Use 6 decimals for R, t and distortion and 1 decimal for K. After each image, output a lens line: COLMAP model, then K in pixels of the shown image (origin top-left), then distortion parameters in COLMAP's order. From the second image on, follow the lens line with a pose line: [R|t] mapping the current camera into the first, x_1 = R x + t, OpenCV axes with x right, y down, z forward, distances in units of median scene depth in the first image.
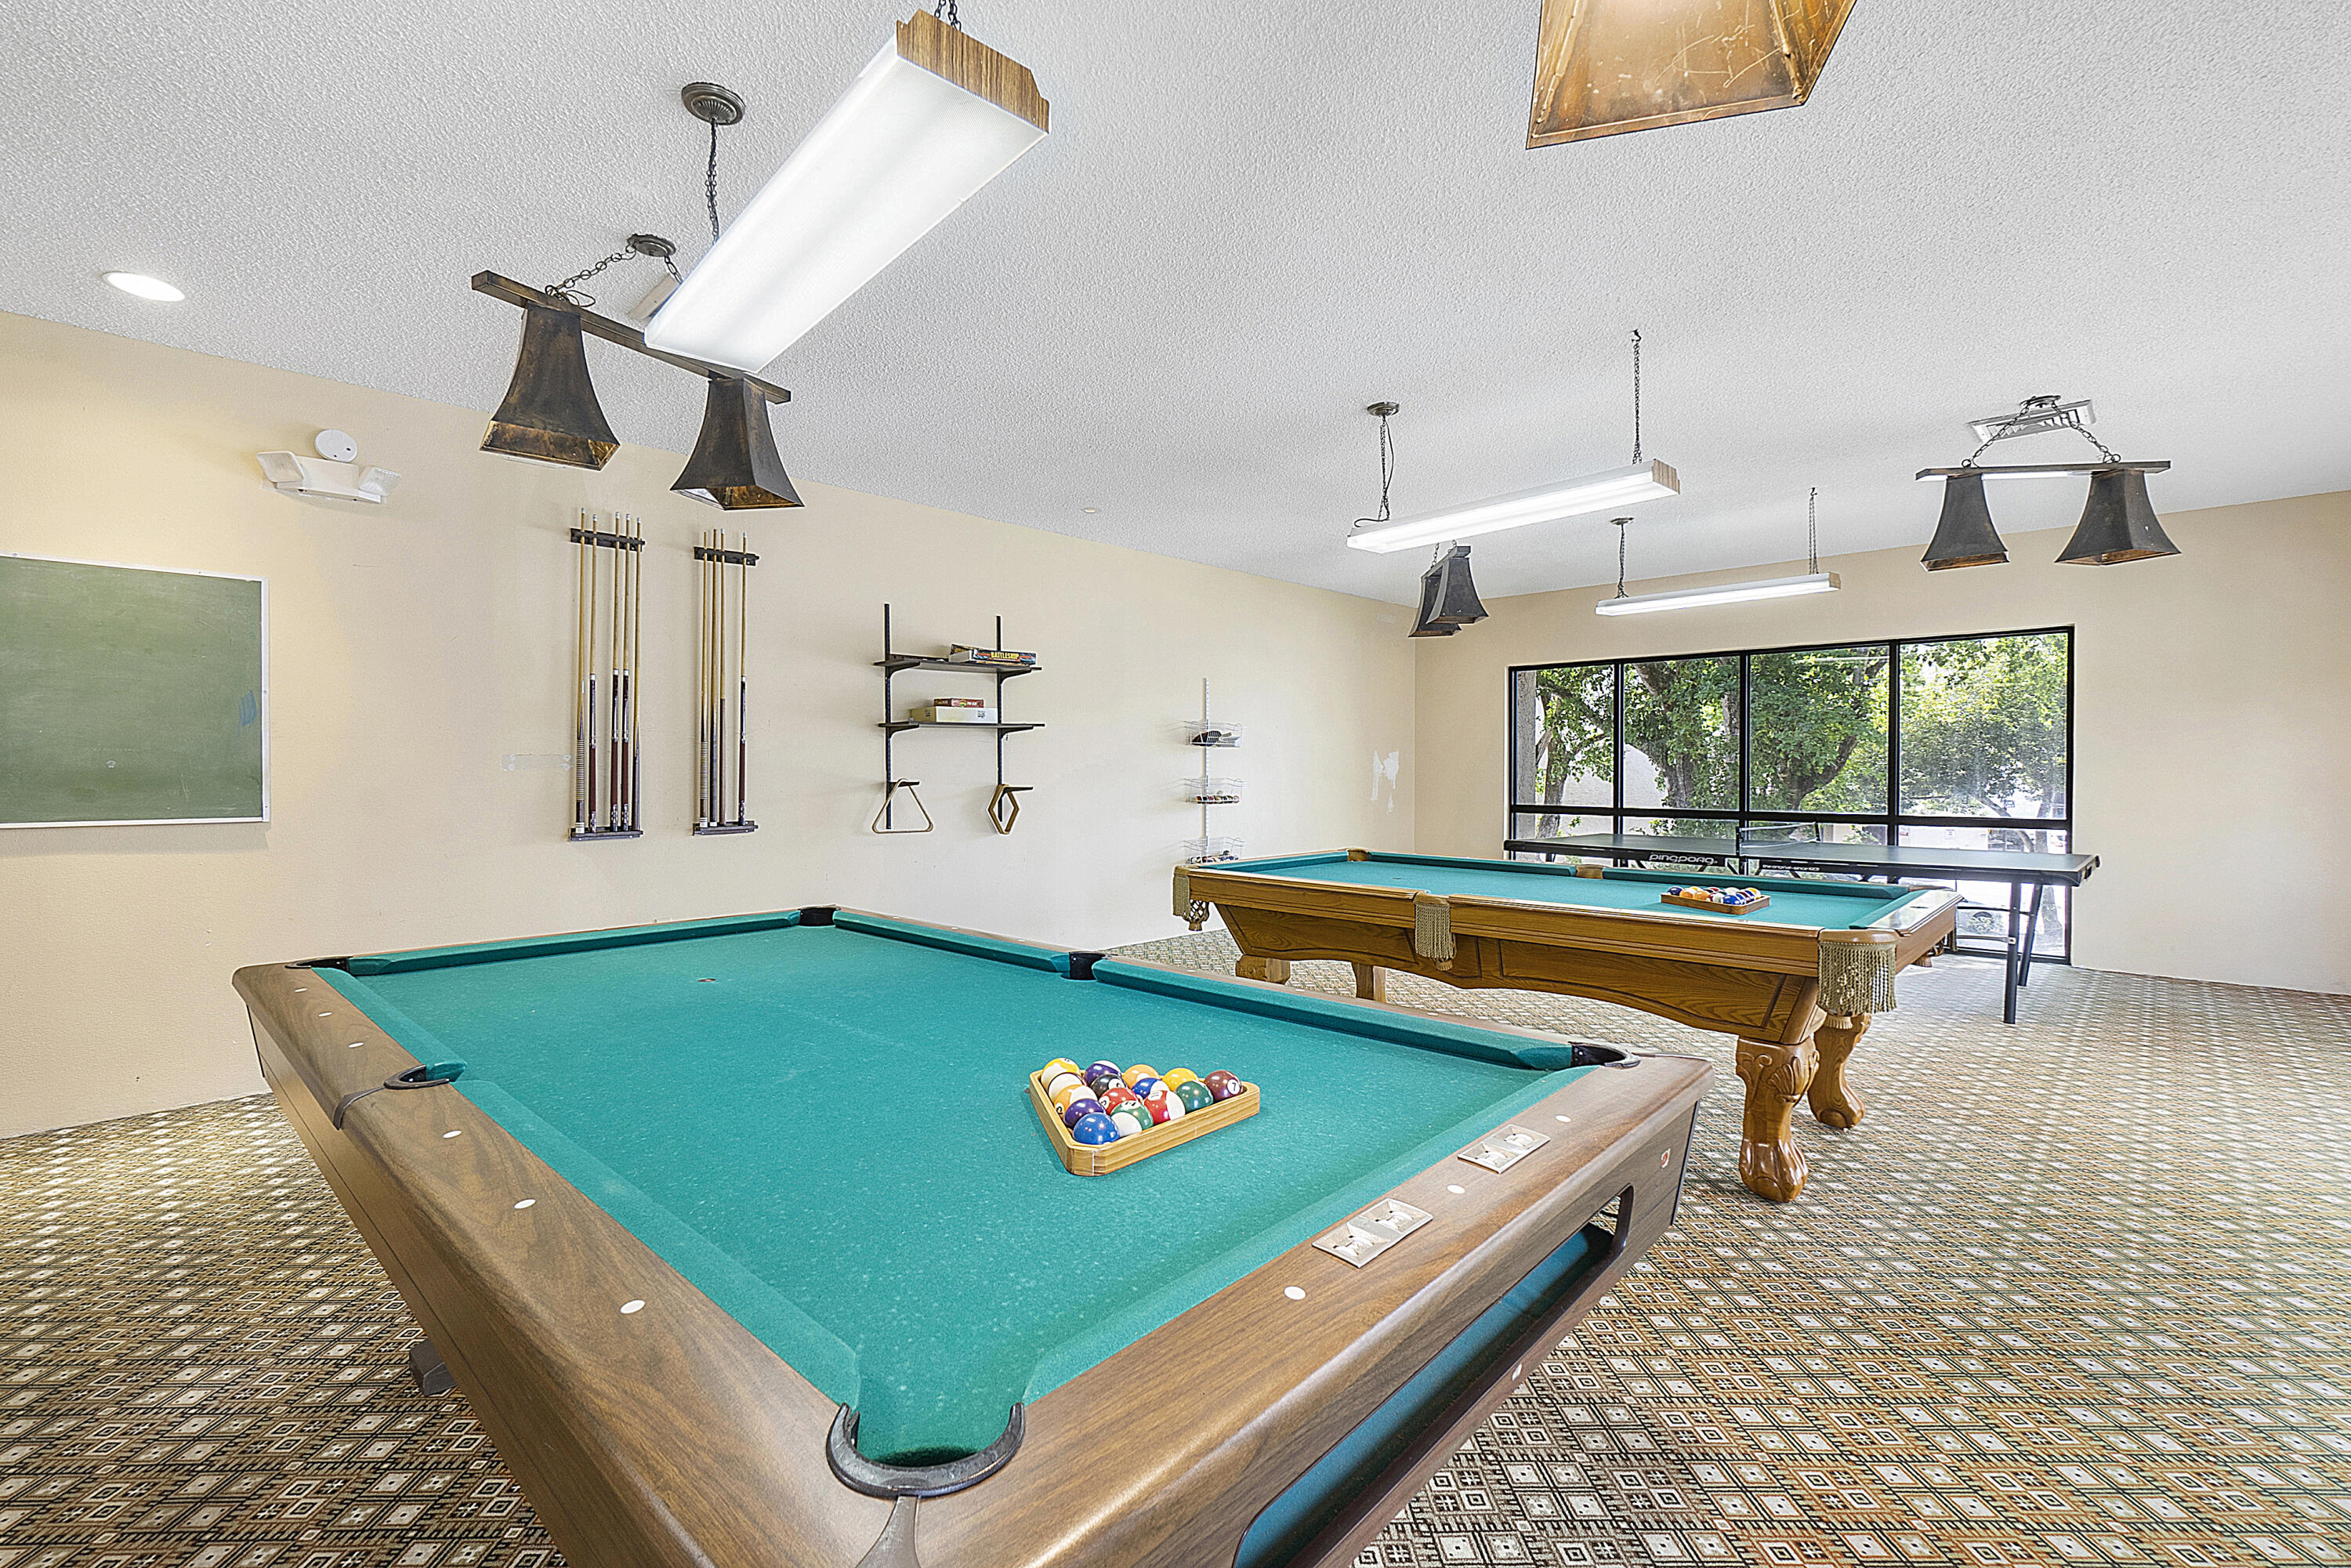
lens RADIAL K [[1012.0, 0, 1175.5], [0, 1012.0, 784.0], [0, 0, 1]] dist [-0.002951, -0.000096]
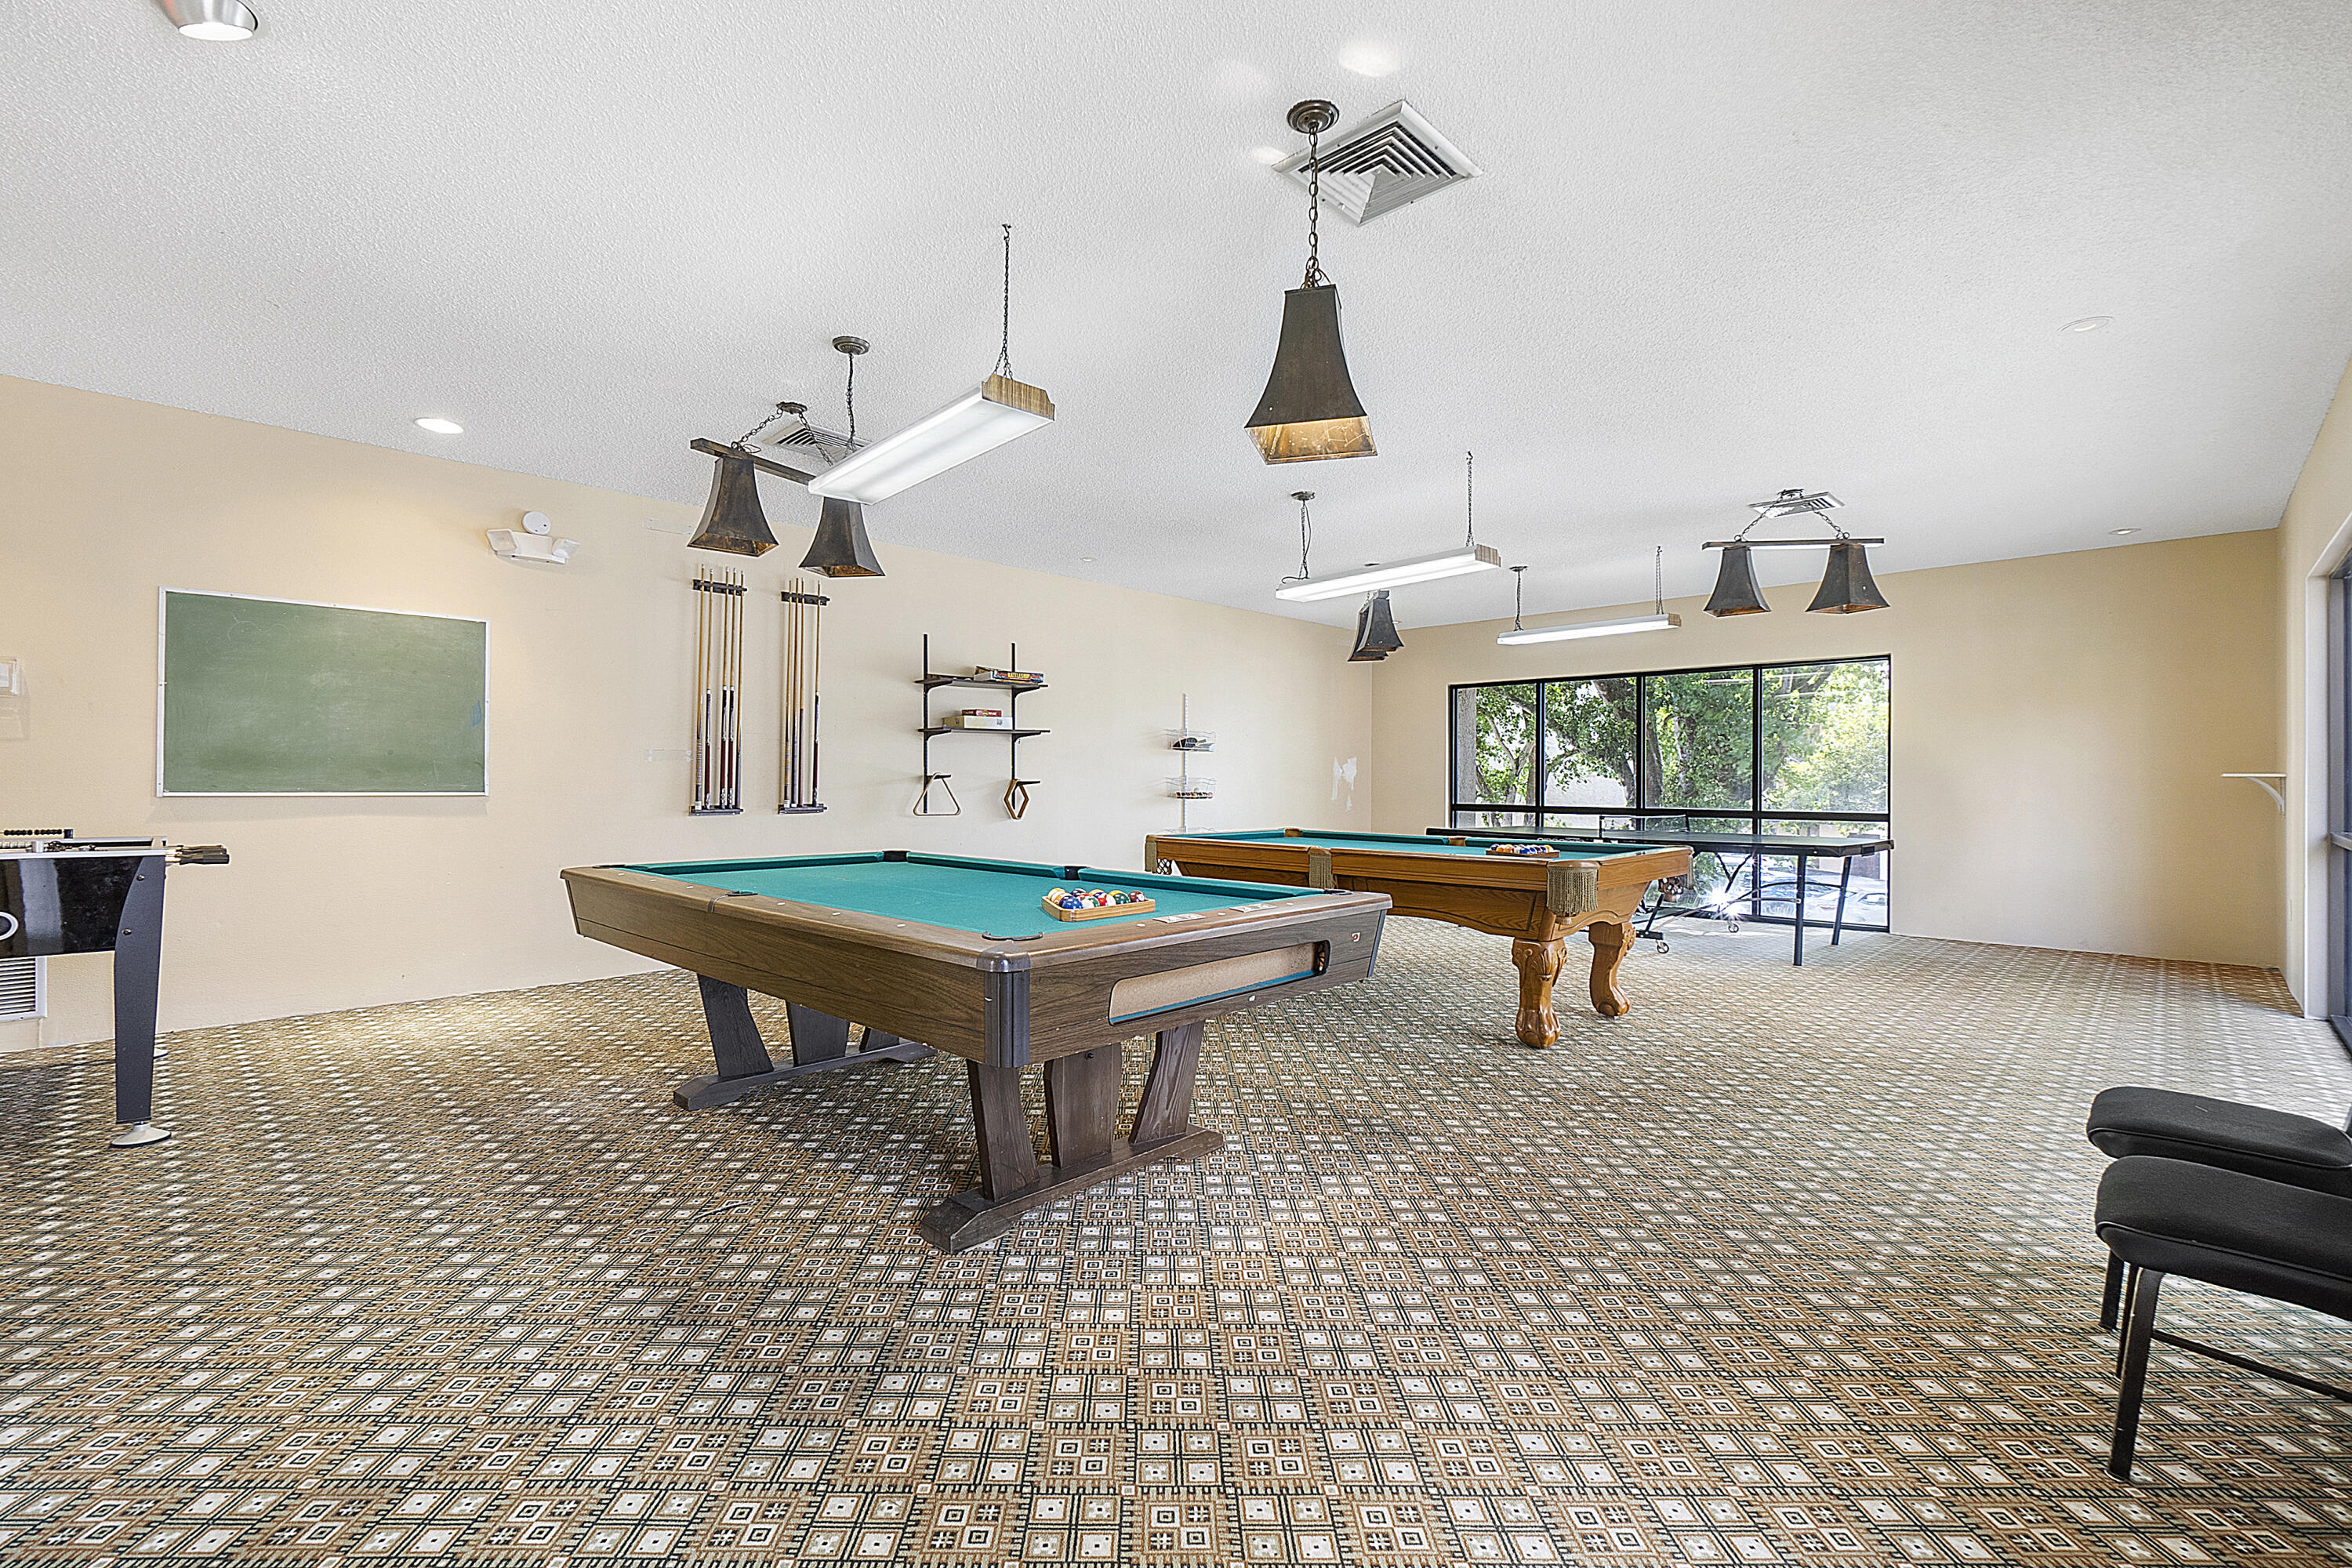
lens RADIAL K [[1013.5, 0, 1170.2], [0, 1013.5, 785.9], [0, 0, 1]] dist [0.001636, 0.000390]
pose [[0.999936, 0.006034, -0.009603, 0.037364], [-0.006135, 0.999925, -0.010561, 0.025603], [0.009539, 0.010620, 0.999898, -0.294764]]
